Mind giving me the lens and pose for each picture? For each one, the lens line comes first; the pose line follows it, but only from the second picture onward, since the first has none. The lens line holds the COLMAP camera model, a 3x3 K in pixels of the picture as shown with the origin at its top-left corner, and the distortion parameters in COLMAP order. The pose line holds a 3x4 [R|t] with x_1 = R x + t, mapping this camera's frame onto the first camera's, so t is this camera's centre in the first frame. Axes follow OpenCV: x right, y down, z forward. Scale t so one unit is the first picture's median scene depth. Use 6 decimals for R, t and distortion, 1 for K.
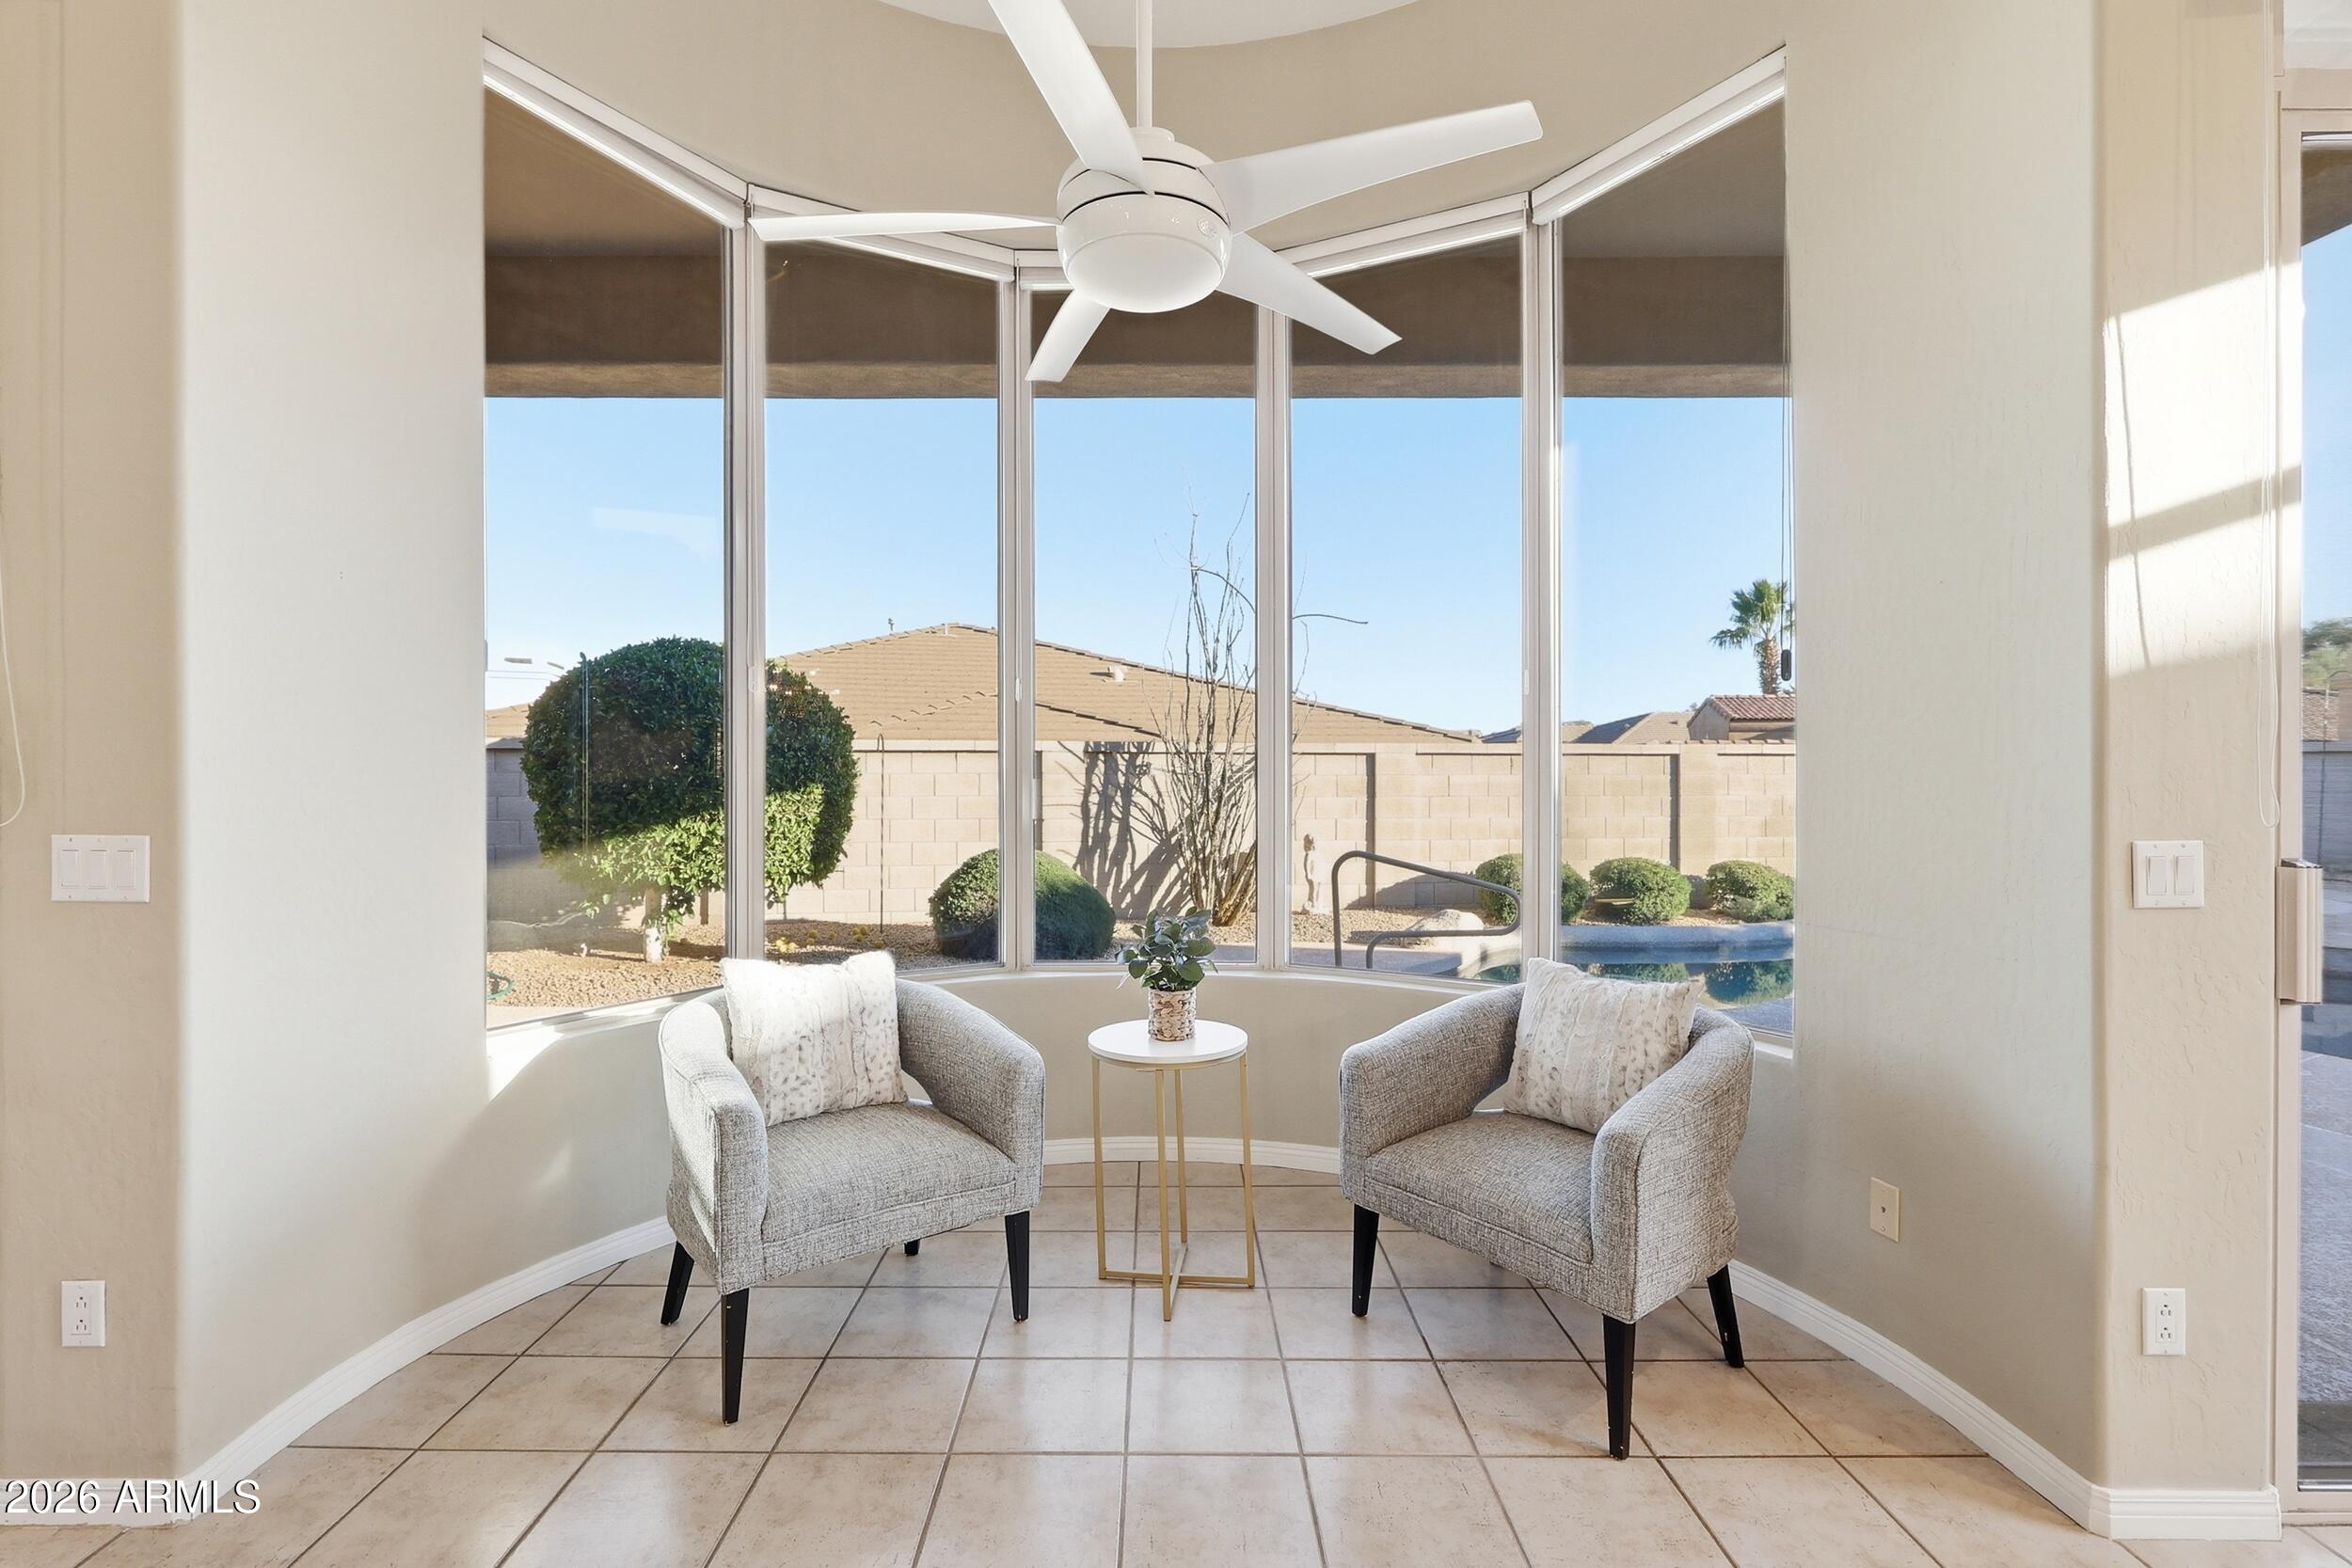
lens RADIAL K [[1086.0, 0, 1163.3], [0, 1086.0, 779.5], [0, 0, 1]] dist [-0.002676, -0.000936]
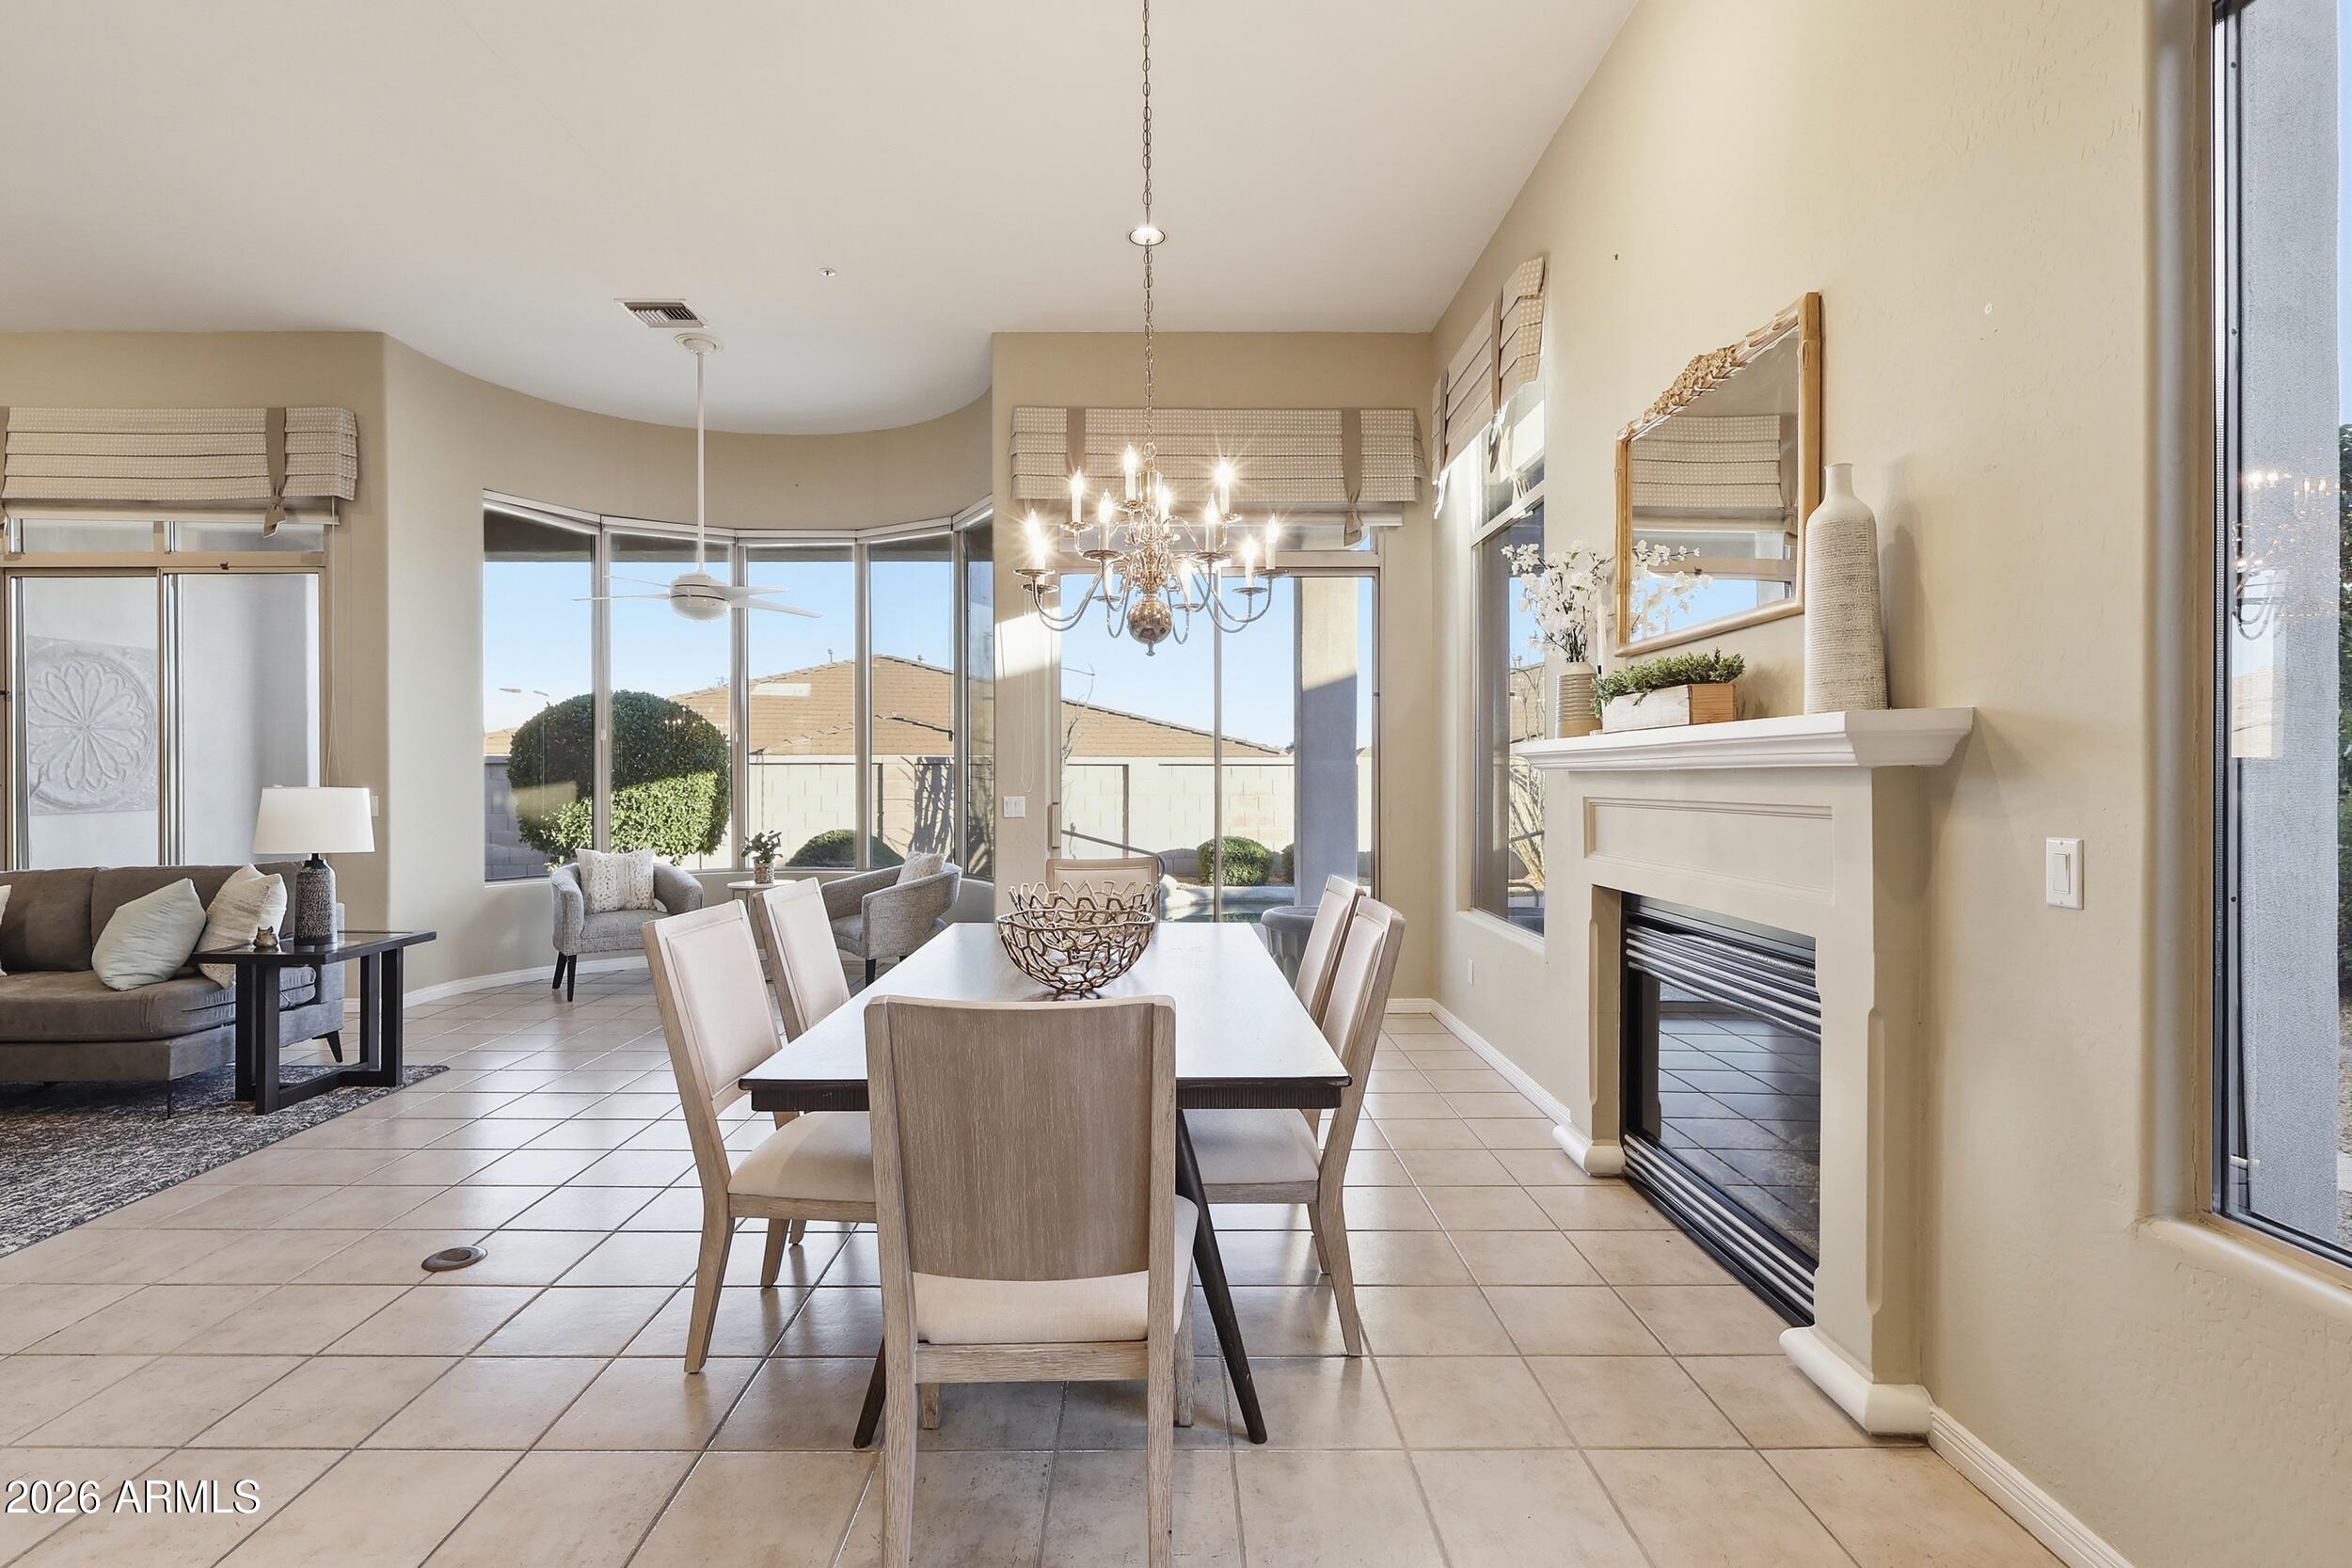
lens RADIAL K [[1086.0, 0, 1180.6], [0, 1086.0, 779.2], [0, 0, 1]] dist [-0.002676, -0.000936]
pose [[0.999907, -0.003490, 0.013198, 0.348052], [0.003597, 0.999961, -0.008071, 0.009967], [-0.013169, 0.008118, 0.999880, -0.558569]]
